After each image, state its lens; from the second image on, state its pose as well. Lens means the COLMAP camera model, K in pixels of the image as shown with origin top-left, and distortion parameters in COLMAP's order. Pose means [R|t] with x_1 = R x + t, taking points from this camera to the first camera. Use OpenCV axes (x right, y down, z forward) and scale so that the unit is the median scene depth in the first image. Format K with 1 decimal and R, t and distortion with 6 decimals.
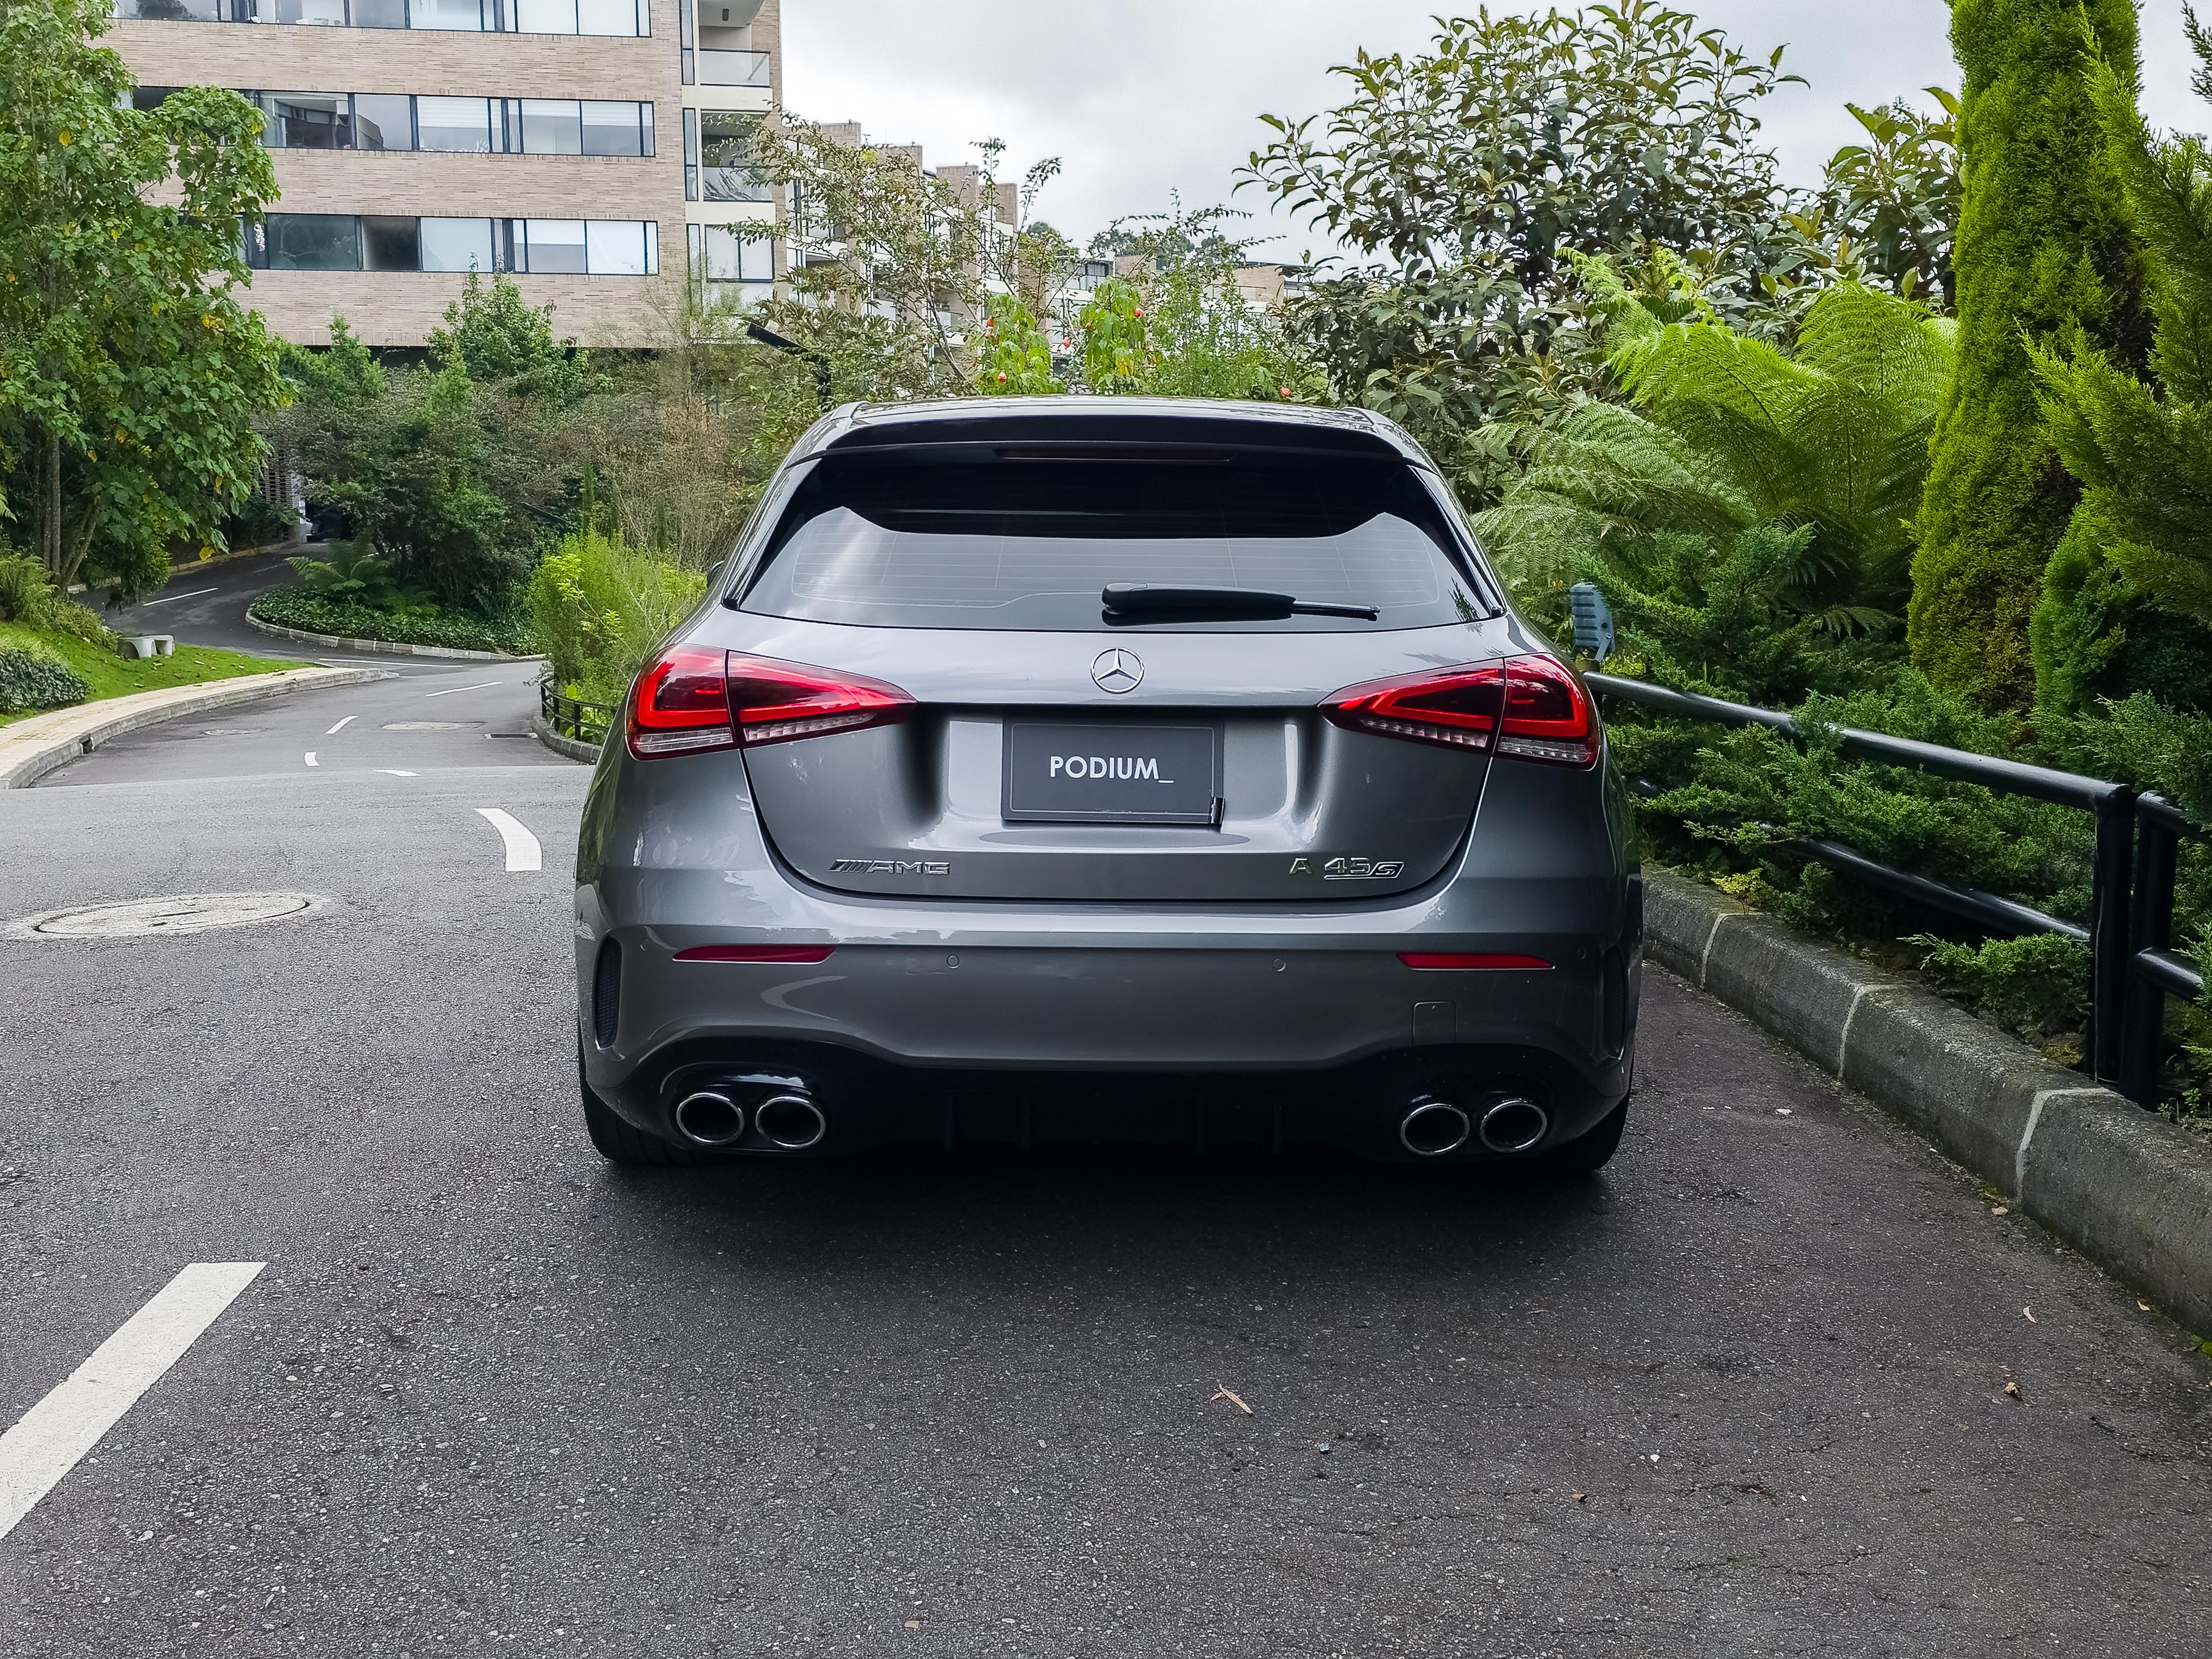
lens RADIAL K [[2260.9, 0, 1105.7], [0, 2260.9, 784.5], [0, 0, 1]] dist [0.082069, -0.090419]
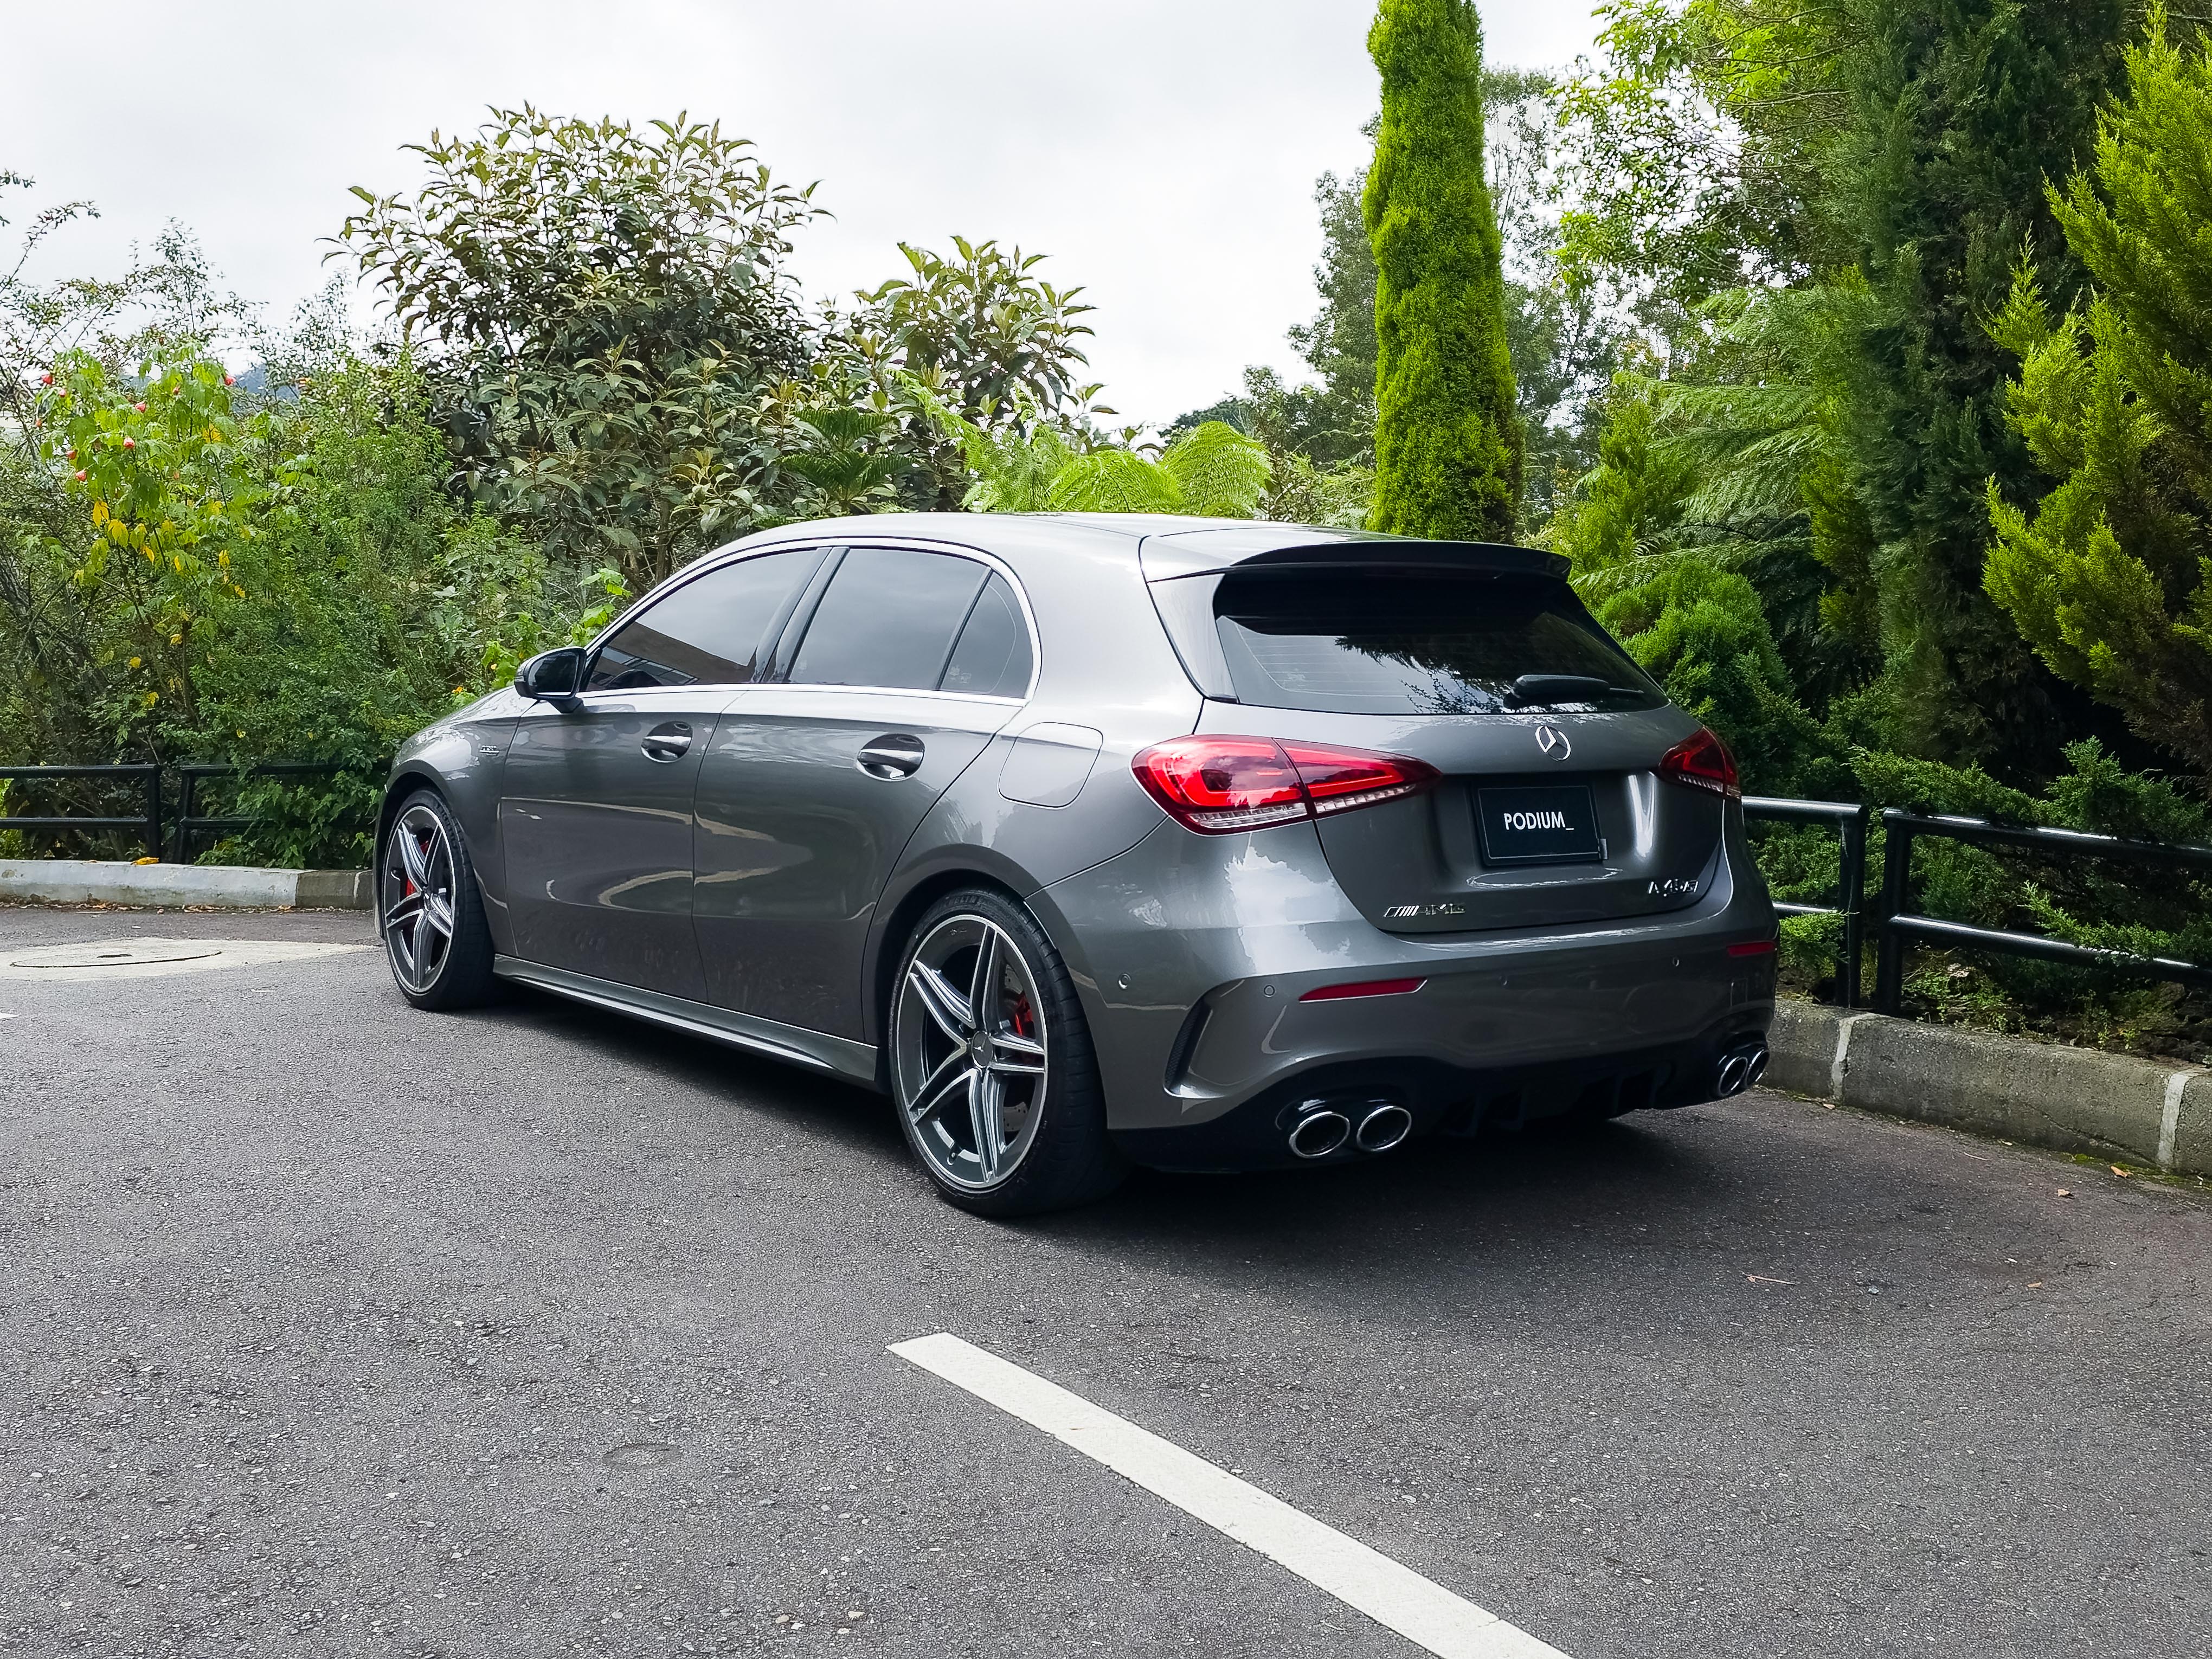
lens RADIAL K [[2314.8, 0, 1110.8], [0, 2314.8, 804.4], [0, 0, 1]] dist [0.075870, -0.008644]
pose [[0.806285, -0.043914, 0.589895, -0.556672], [0.060562, 0.998128, -0.008473, -0.011473], [-0.588419, 0.042557, 0.807435, 0.051289]]
